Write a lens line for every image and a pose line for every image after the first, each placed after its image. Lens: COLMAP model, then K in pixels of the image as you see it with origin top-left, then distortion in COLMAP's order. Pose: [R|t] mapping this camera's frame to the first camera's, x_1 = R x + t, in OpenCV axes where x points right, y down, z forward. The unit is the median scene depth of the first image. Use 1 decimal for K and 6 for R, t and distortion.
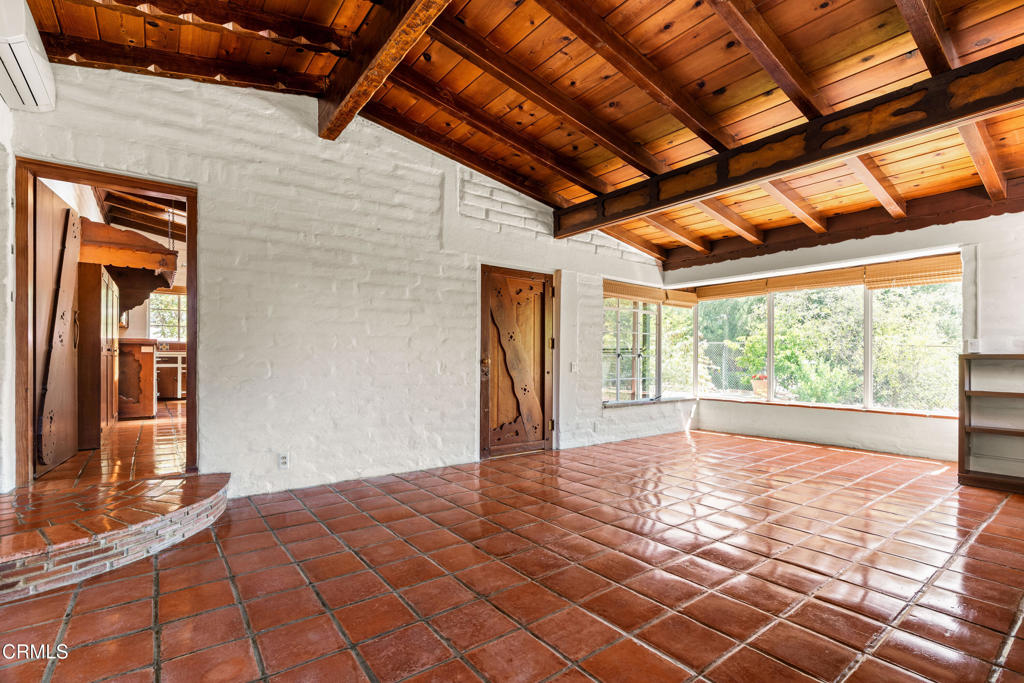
lens RADIAL K [[472.4, 0, 505.8], [0, 472.4, 357.5], [0, 0, 1]] dist [-0.002453, 0.000214]
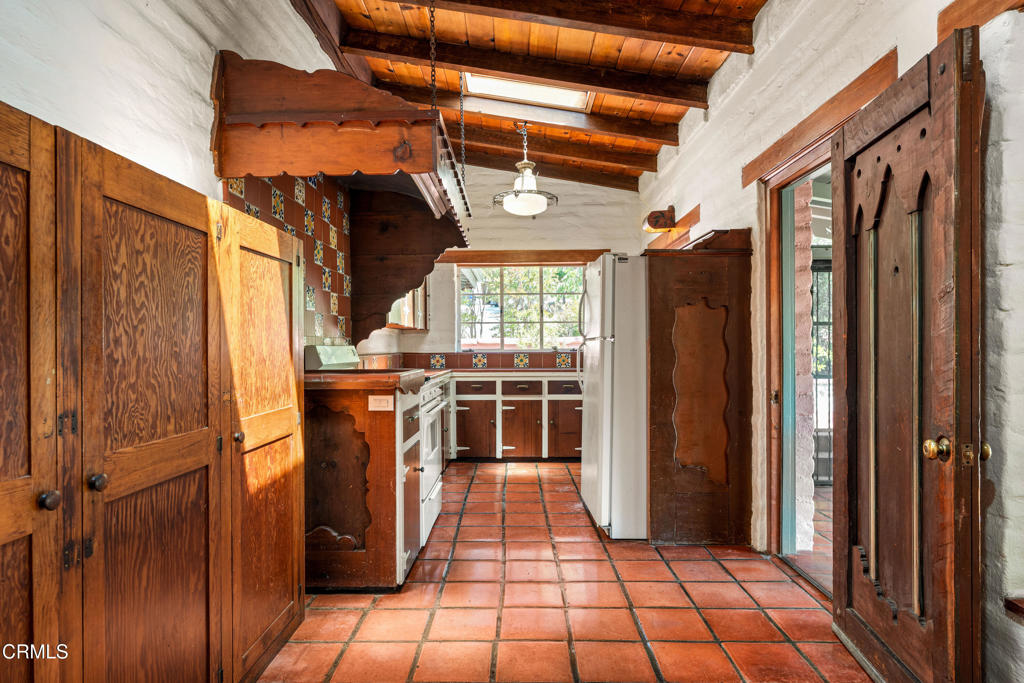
lens RADIAL K [[572.5, 0, 513.2], [0, 572.5, 344.0], [0, 0, 1]] dist [0.001258, 0.004117]
pose [[0.796874, -0.007321, -0.604102, -0.260399], [0.008337, 0.999965, -0.001121, -0.039035], [0.604089, -0.004143, 0.796906, 0.448896]]
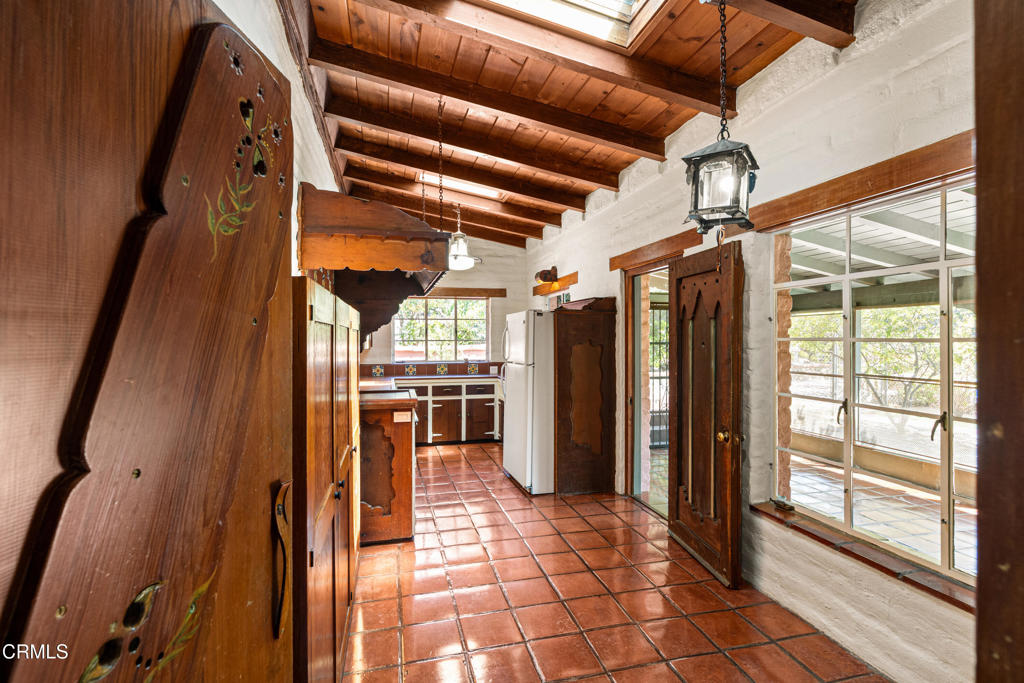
lens RADIAL K [[472.4, 0, 512.4], [0, 472.4, 338.9], [0, 0, 1]] dist [-0.002453, 0.000214]
pose [[0.927794, -0.003213, -0.373079, -0.275289], [0.004510, 0.999986, 0.002603, -0.069175], [0.373065, -0.004098, 0.927796, 0.339832]]
